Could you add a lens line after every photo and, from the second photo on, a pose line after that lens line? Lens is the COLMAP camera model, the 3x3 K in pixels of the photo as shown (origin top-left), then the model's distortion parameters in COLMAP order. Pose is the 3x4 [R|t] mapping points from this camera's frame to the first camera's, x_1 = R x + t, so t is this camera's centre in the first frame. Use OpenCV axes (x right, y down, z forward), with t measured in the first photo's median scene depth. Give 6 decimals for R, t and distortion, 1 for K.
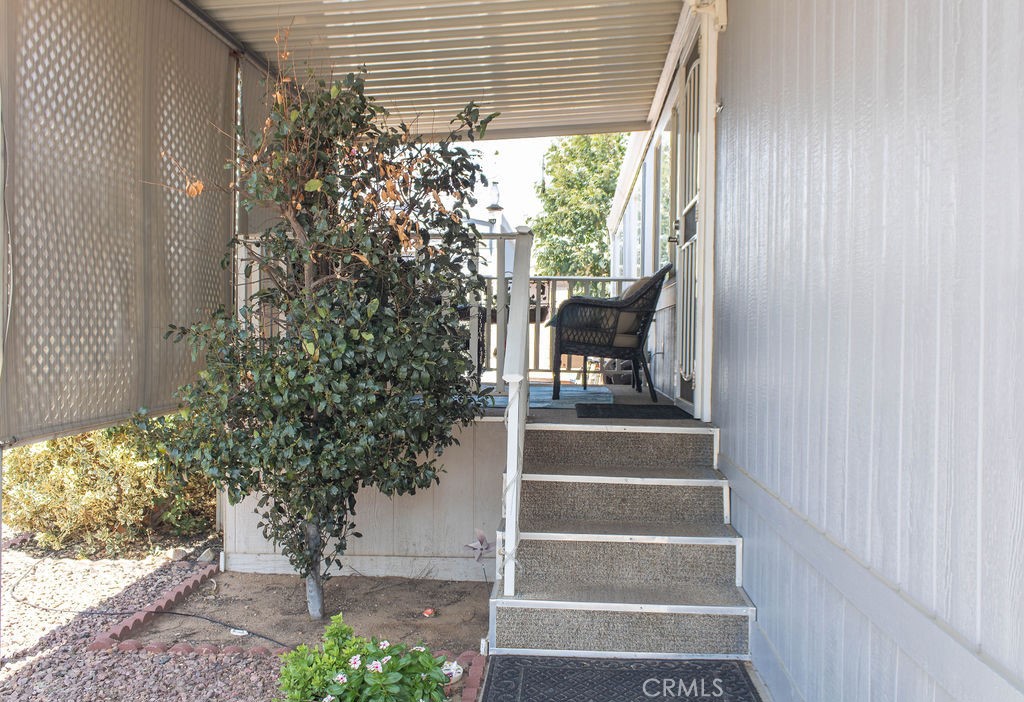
lens RADIAL K [[980.9, 0, 518.1], [0, 980.9, 349.3], [0, 0, 1]] dist [-0.025174, 0.000000]
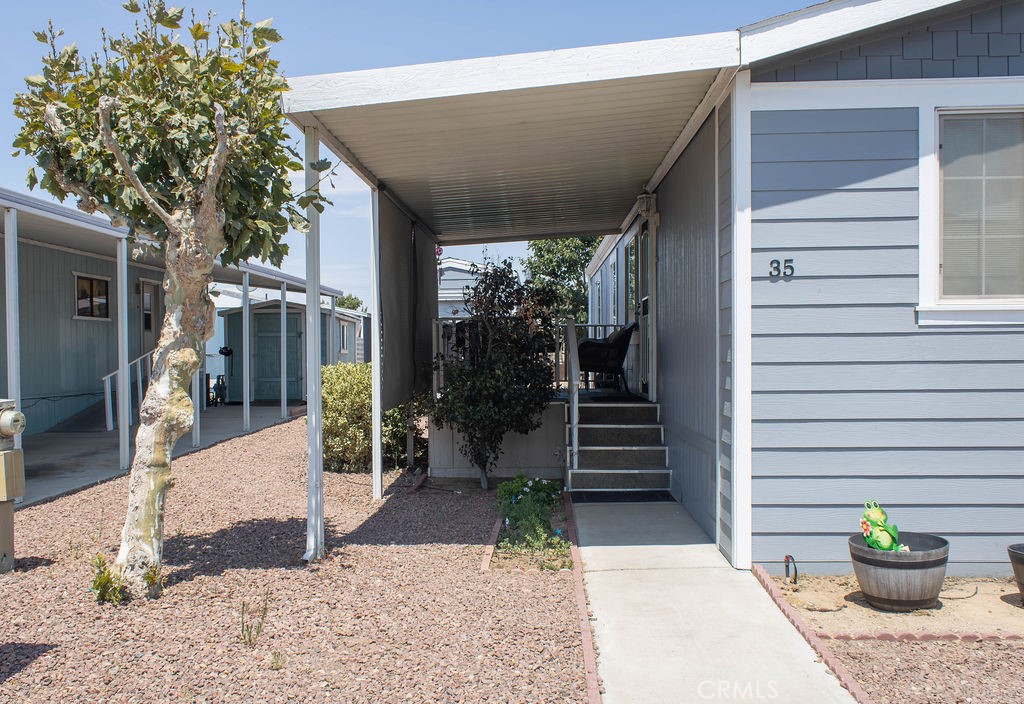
lens RADIAL K [[971.9, 0, 503.6], [0, 971.9, 356.7], [0, 0, 1]] dist [0.009492, 0.000000]
pose [[0.999584, -0.019199, 0.021540, -0.167587], [0.019321, 0.999798, -0.005504, -0.018311], [-0.021430, 0.005918, 0.999753, -1.034182]]
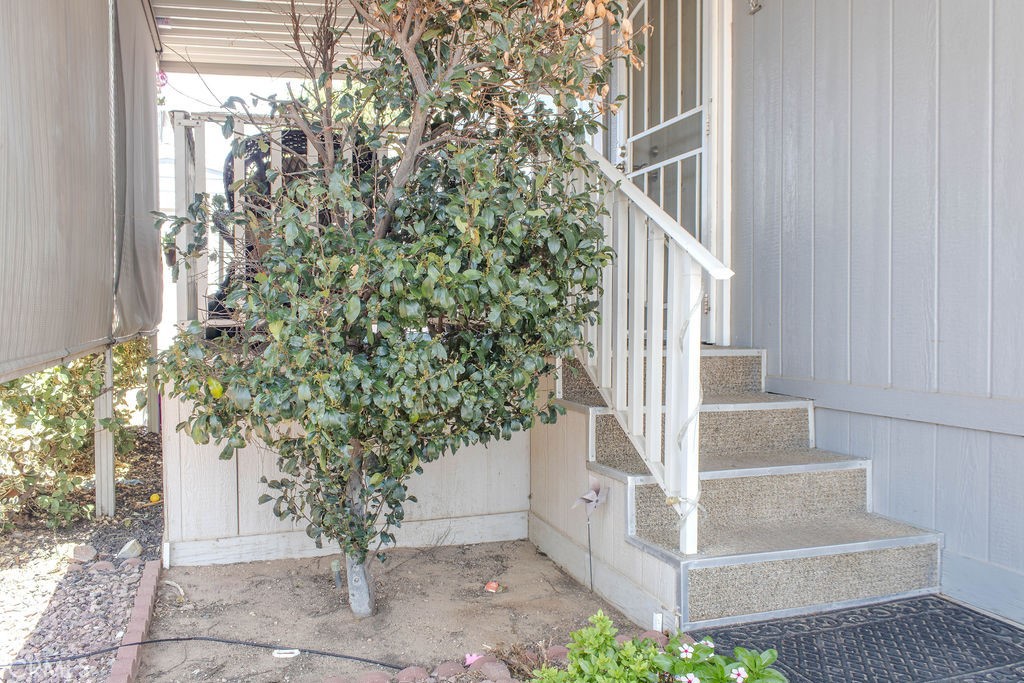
lens RADIAL K [[835.3, 0, 516.4], [0, 835.3, 336.6], [0, 0, 1]] dist [-0.016755, -0.003055]
pose [[0.924549, -0.021999, 0.380428, -0.271510], [0.016926, 0.999718, 0.016677, 0.043422], [-0.380688, -0.008980, 0.924660, 0.298615]]
